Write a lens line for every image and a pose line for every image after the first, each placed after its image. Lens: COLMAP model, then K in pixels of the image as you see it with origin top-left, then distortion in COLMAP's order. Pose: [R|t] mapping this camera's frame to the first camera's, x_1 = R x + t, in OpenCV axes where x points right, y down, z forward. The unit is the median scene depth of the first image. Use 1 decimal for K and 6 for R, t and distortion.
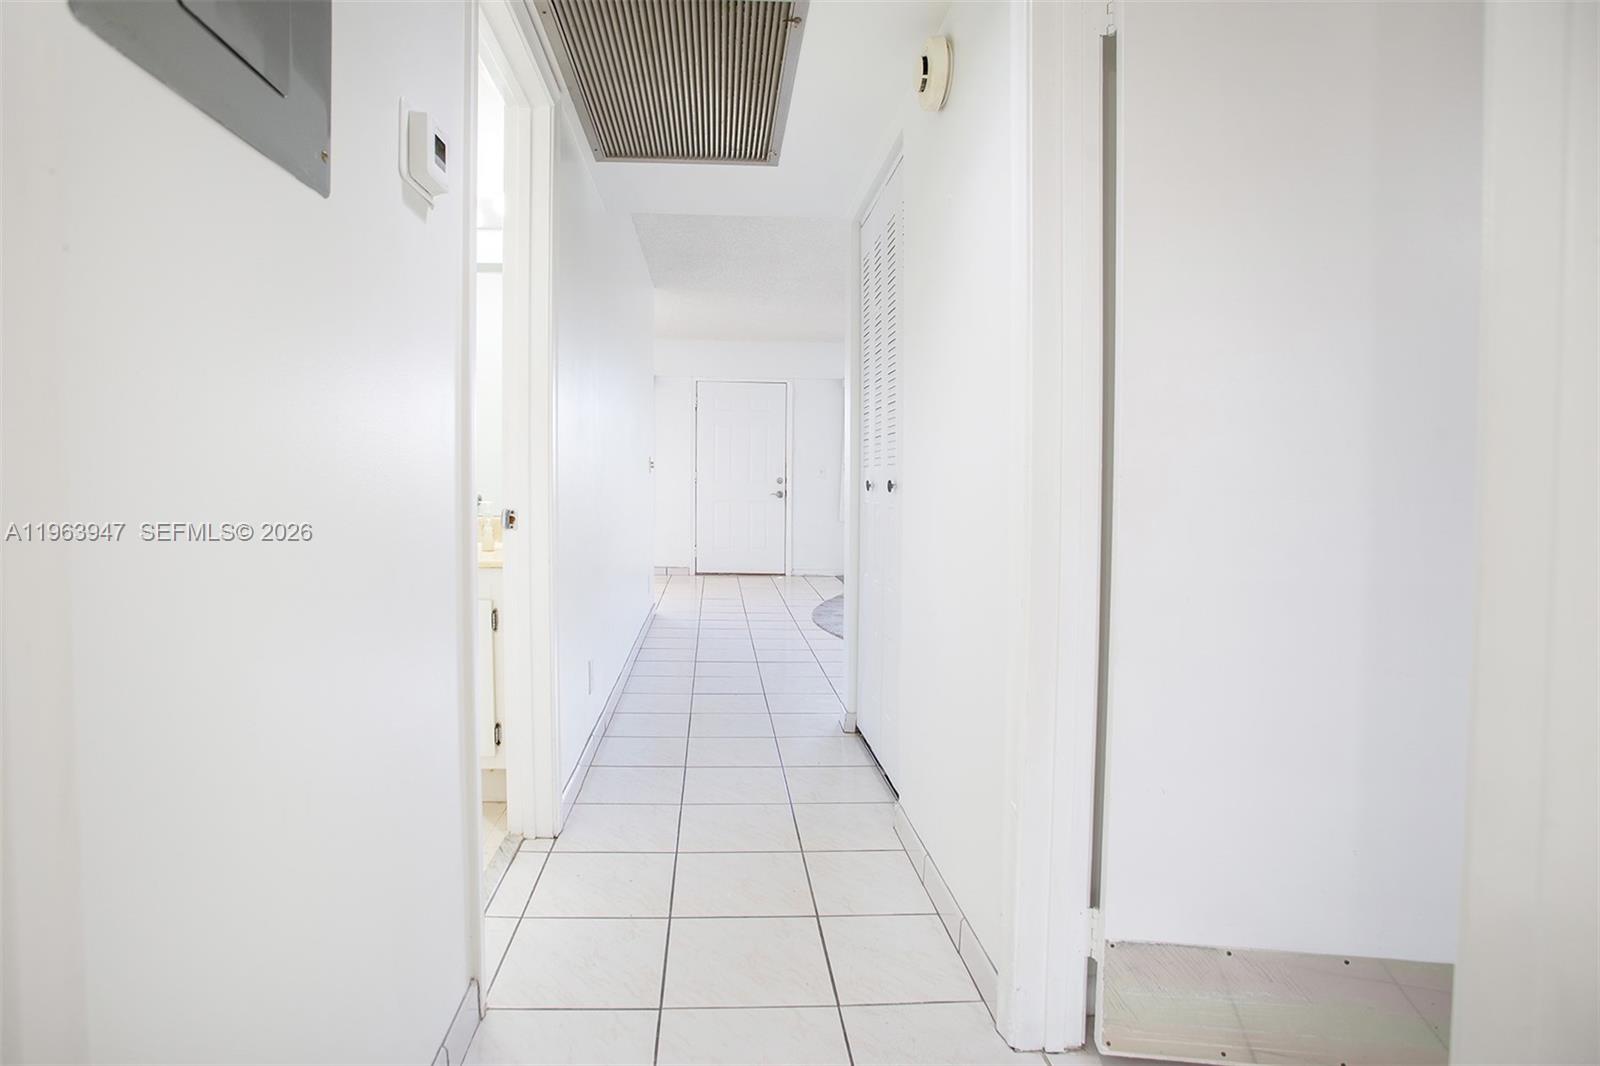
lens RADIAL K [[798.3, 0, 782.1], [0, 798.3, 515.8], [0, 0, 1]] dist [-0.038379, 0.000951]
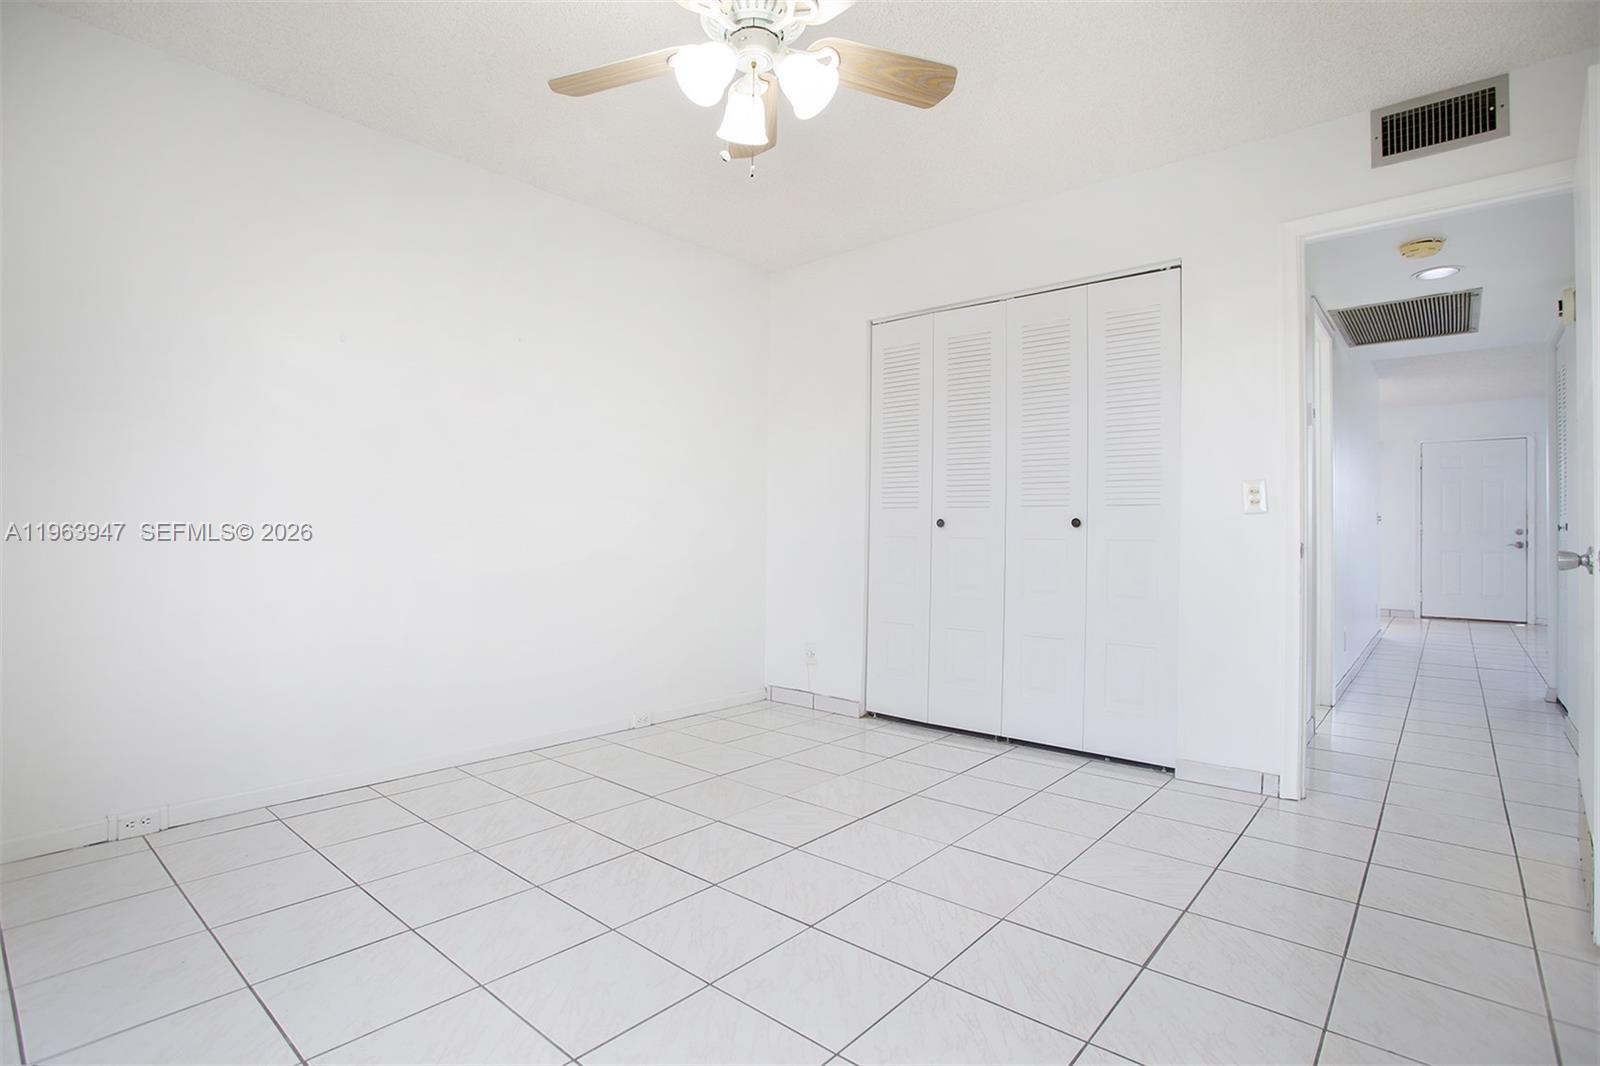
lens RADIAL K [[798.3, 0, 782.1], [0, 798.3, 515.8], [0, 0, 1]] dist [-0.038379, 0.000951]
pose [[0.699983, -0.013131, -0.714038, 0.043563], [-0.038049, 0.997725, -0.055648, 0.028251], [0.713145, 0.066121, 0.697892, -0.395377]]
